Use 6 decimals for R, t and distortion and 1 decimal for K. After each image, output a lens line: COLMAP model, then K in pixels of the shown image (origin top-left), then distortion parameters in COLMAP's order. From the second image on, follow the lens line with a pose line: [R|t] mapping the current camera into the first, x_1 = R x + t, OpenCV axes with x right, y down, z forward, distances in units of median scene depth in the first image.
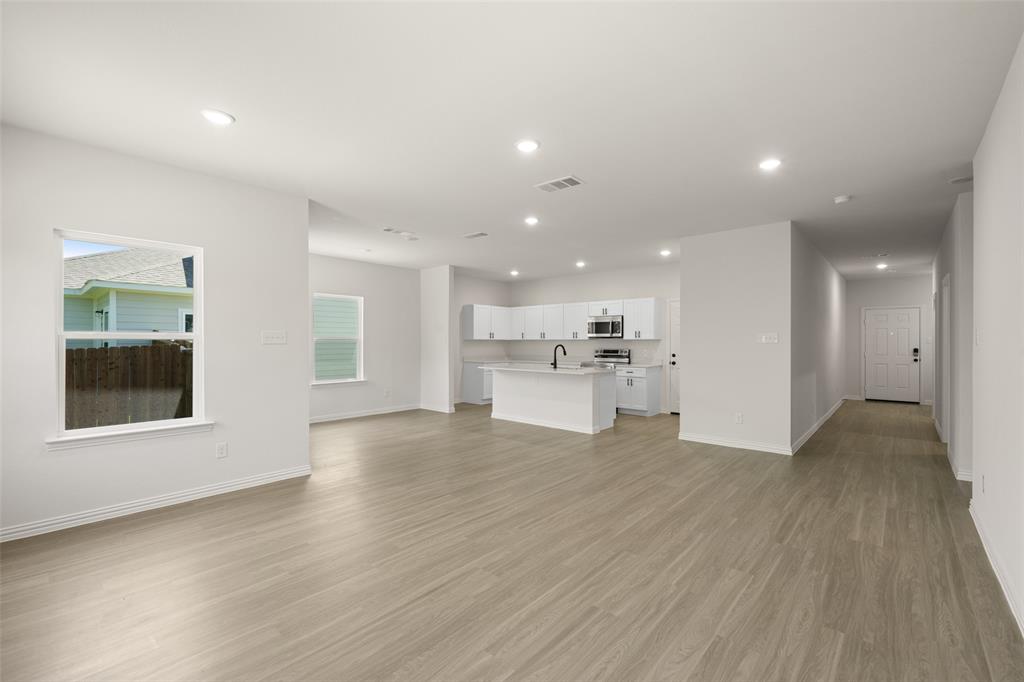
lens RADIAL K [[430.9, 0, 512.0], [0, 430.9, 341.0], [0, 0, 1]] dist [0.000261, 0.000020]
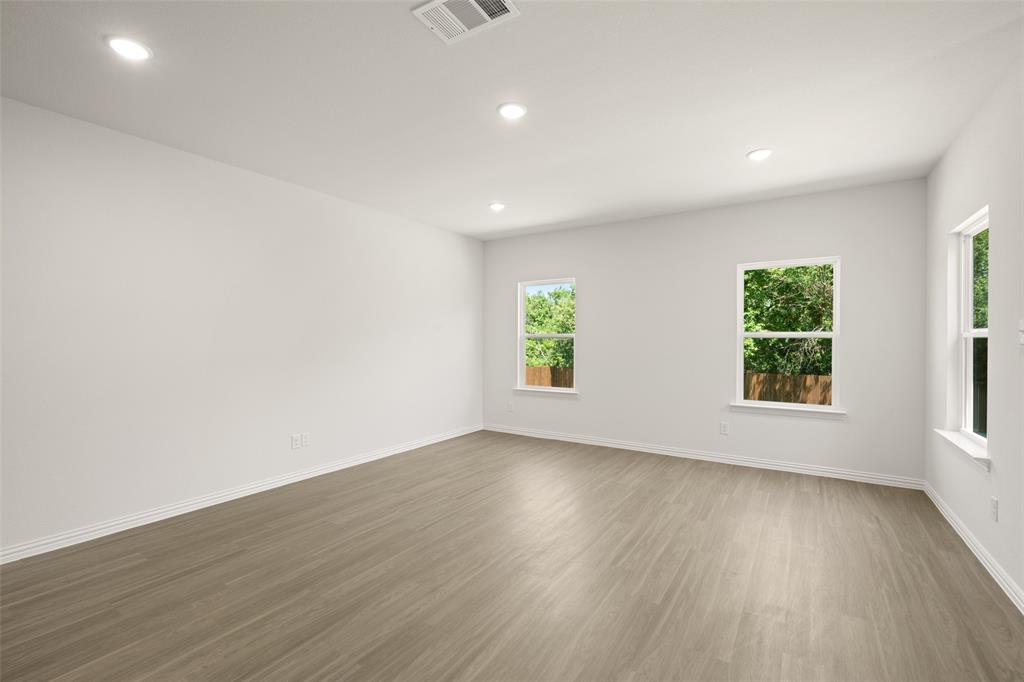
lens RADIAL K [[449.9, 0, 512.0], [0, 449.9, 341.0], [0, 0, 1]] dist [0.000851, 0.000058]
pose [[-0.988254, -0.002666, -0.152797, 0.133045], [-0.002653, 0.999996, -0.000286, 0.005822], [0.152797, 0.000123, -0.988258, 1.445394]]
